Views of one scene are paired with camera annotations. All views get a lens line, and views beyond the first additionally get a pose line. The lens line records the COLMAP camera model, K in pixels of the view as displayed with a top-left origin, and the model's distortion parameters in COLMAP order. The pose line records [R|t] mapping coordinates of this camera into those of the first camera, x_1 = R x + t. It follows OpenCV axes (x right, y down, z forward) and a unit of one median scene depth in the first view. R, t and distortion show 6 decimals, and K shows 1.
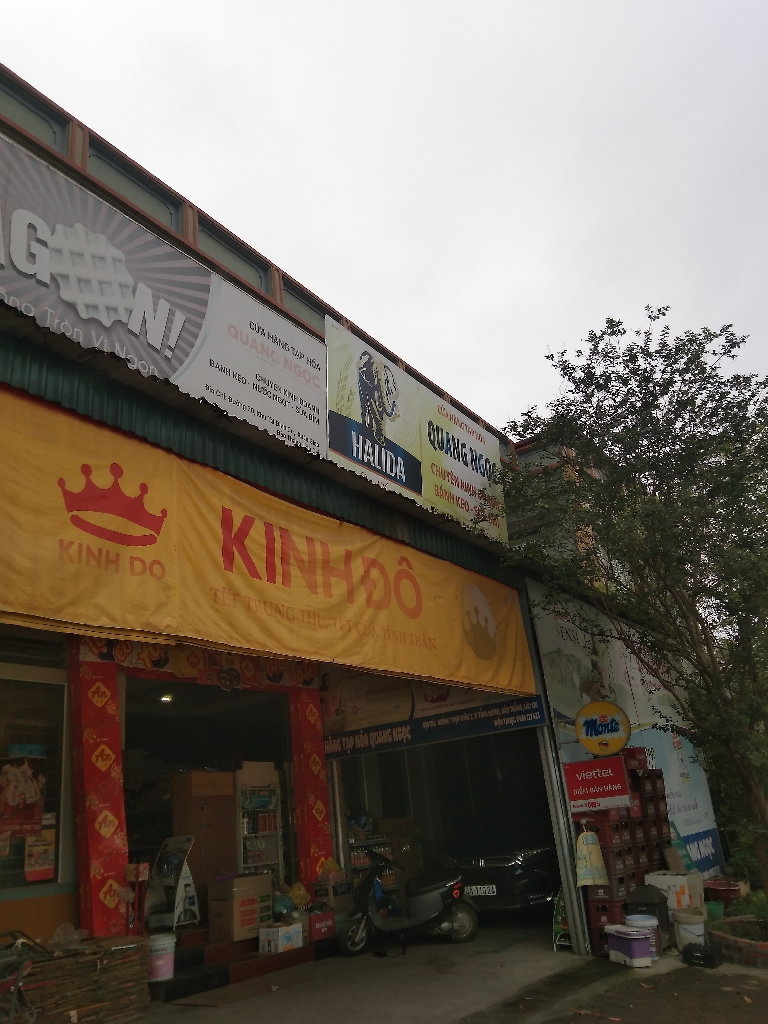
lens RADIAL K [[860.3, 0, 362.5], [0, 860.3, 505.9], [0, 0, 1]] dist [0.008638, -0.002154]
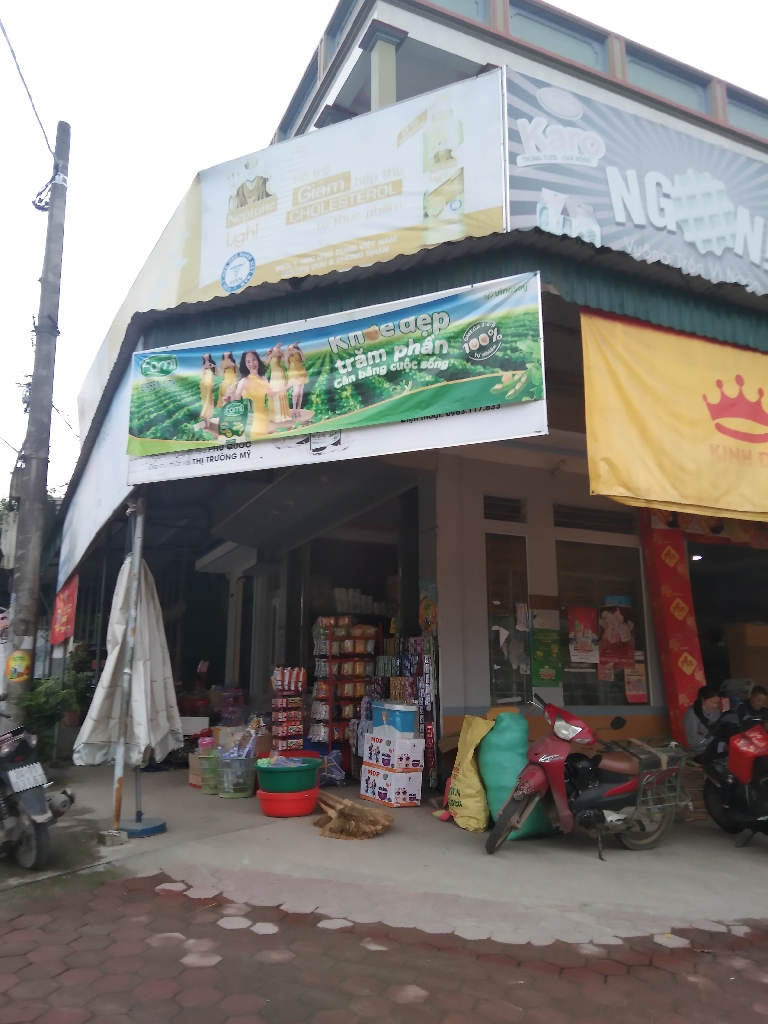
lens RADIAL K [[860.3, 0, 362.5], [0, 860.3, 505.9], [0, 0, 1]] dist [0.008638, -0.002154]
pose [[0.871740, -0.015596, -0.489721, -0.097387], [0.097442, 0.985047, 0.142084, -0.055904], [0.480182, -0.171579, 0.860224, -0.195275]]
